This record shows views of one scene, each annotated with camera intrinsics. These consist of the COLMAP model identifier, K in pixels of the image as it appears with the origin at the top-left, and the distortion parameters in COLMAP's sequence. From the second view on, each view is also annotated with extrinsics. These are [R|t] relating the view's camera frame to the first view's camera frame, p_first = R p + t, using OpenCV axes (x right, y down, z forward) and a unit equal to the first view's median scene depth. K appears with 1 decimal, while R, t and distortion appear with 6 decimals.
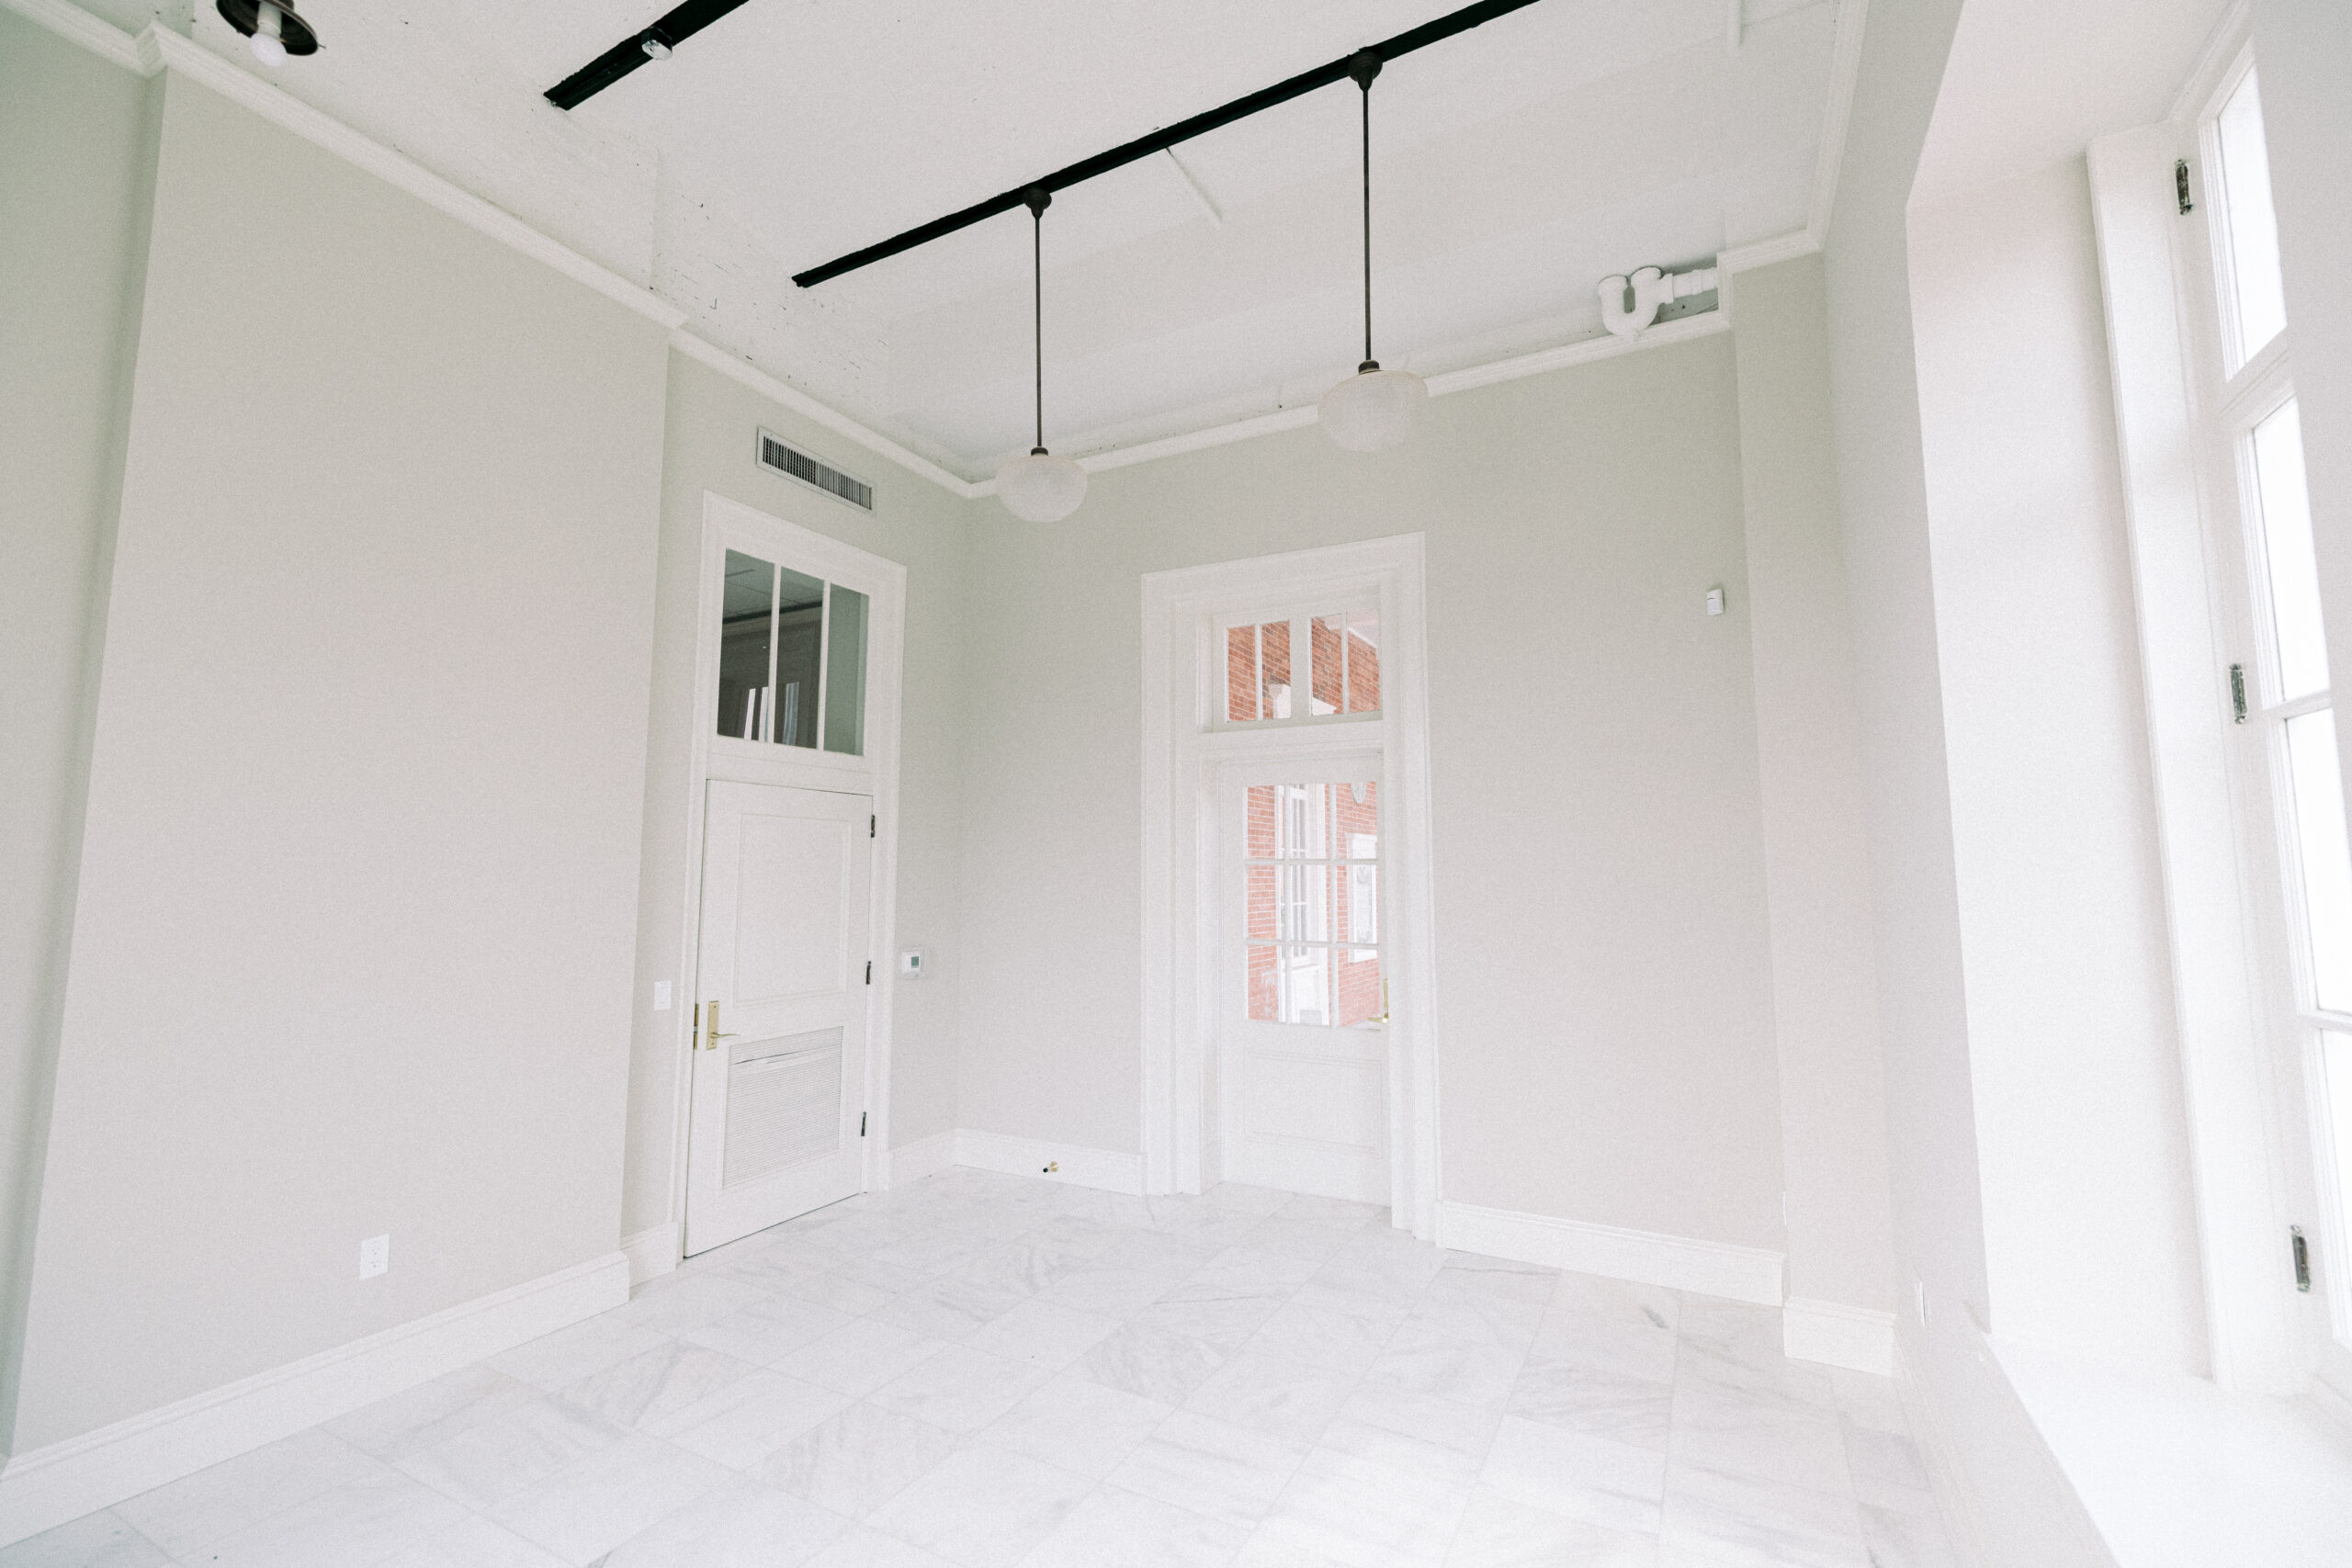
lens RADIAL K [[997.1, 0, 1146.8], [0, 997.1, 758.3], [0, 0, 1]] dist [0.020508, -0.004326]
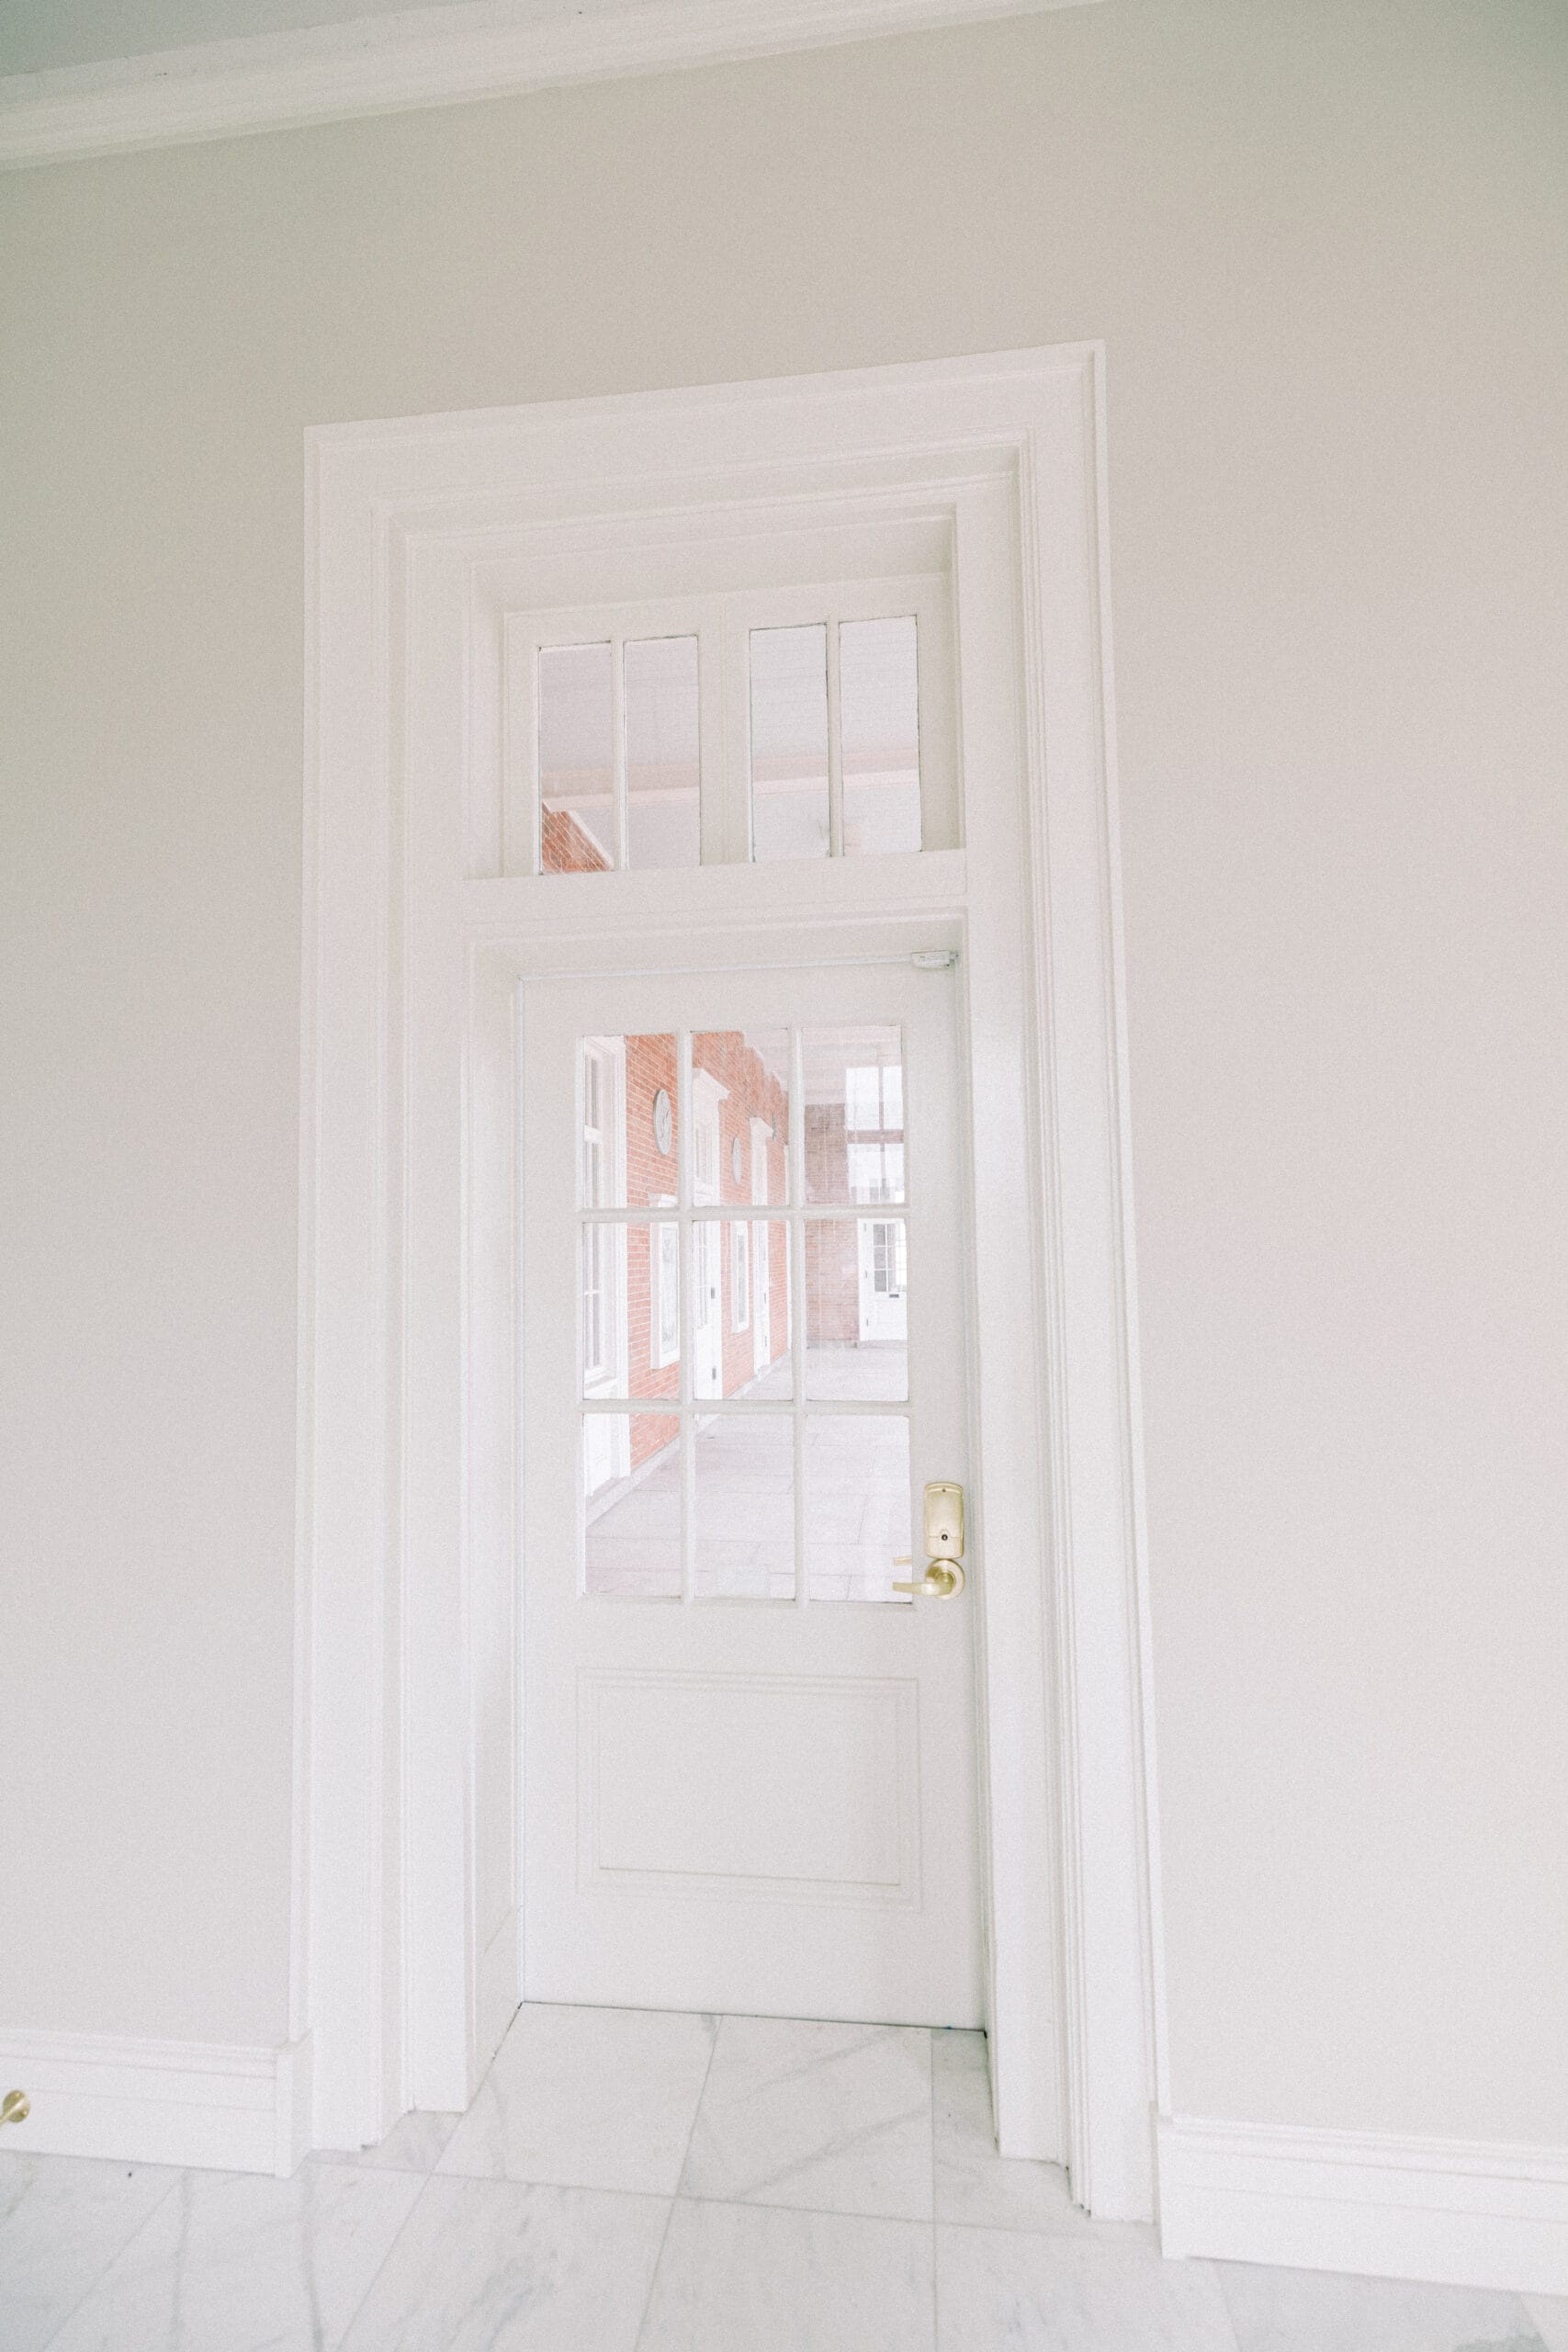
lens RADIAL K [[997.1, 0, 784.0], [0, 997.1, 1176.0], [0, 0, 1]] dist [0.020508, -0.004326]
pose [[0.921080, 0.003264, 0.389360, 0.013514], [-0.017957, 0.999257, 0.034105, 0.073683], [-0.388959, -0.038405, 0.920454, 0.598675]]
